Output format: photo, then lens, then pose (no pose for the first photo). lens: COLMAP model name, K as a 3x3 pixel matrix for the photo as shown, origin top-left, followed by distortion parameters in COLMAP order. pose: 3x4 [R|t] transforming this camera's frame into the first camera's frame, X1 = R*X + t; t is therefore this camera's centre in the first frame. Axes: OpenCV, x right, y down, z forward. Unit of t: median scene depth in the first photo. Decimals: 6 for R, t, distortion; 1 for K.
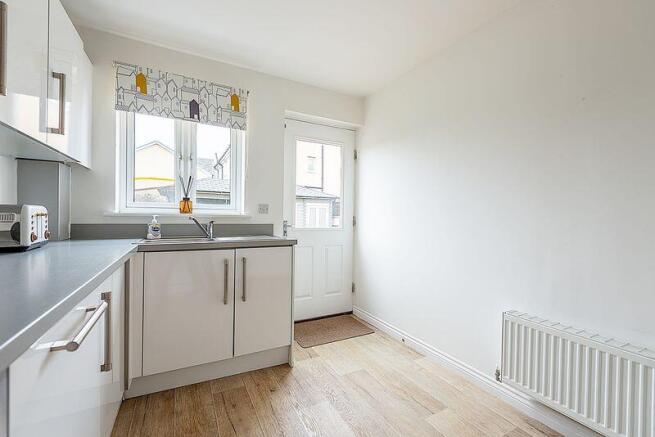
lens RADIAL K [[281.1, 0, 334.0], [0, 281.1, 218.3], [0, 0, 1]] dist [0.016812, -0.000261]
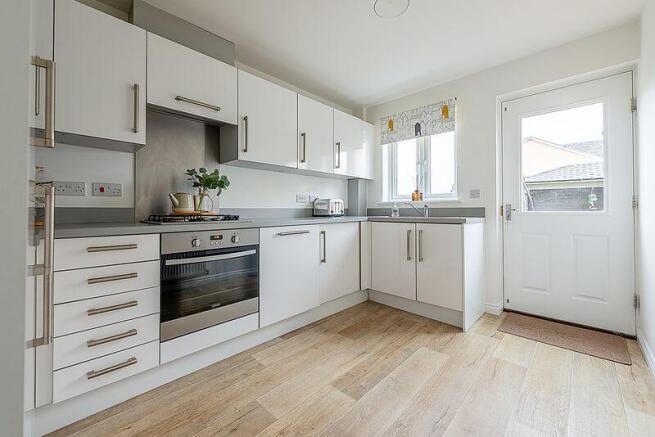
lens RADIAL K [[266.0, 0, 329.4], [0, 266.0, 209.0], [0, 0, 1]] dist [-0.008207, -0.000075]
pose [[0.304934, -0.025103, -0.952043, 0.682017], [0.001888, 0.999667, -0.025754, 0.062070], [0.952372, 0.006056, 0.304880, 0.163549]]
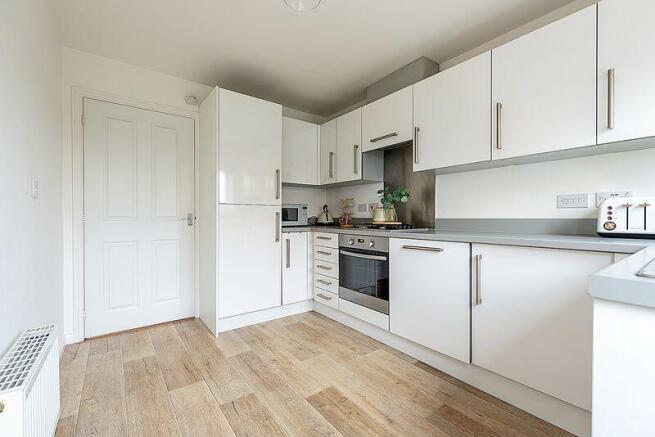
lens RADIAL K [[281.1, 0, 324.3], [0, 281.1, 218.4], [0, 0, 1]] dist [0.016812, -0.000261]
pose [[-0.990291, -0.020201, -0.137536, -0.214158], [-0.021393, 0.999745, 0.007197, 0.012256], [0.137356, 0.010070, -0.990471, 1.820409]]
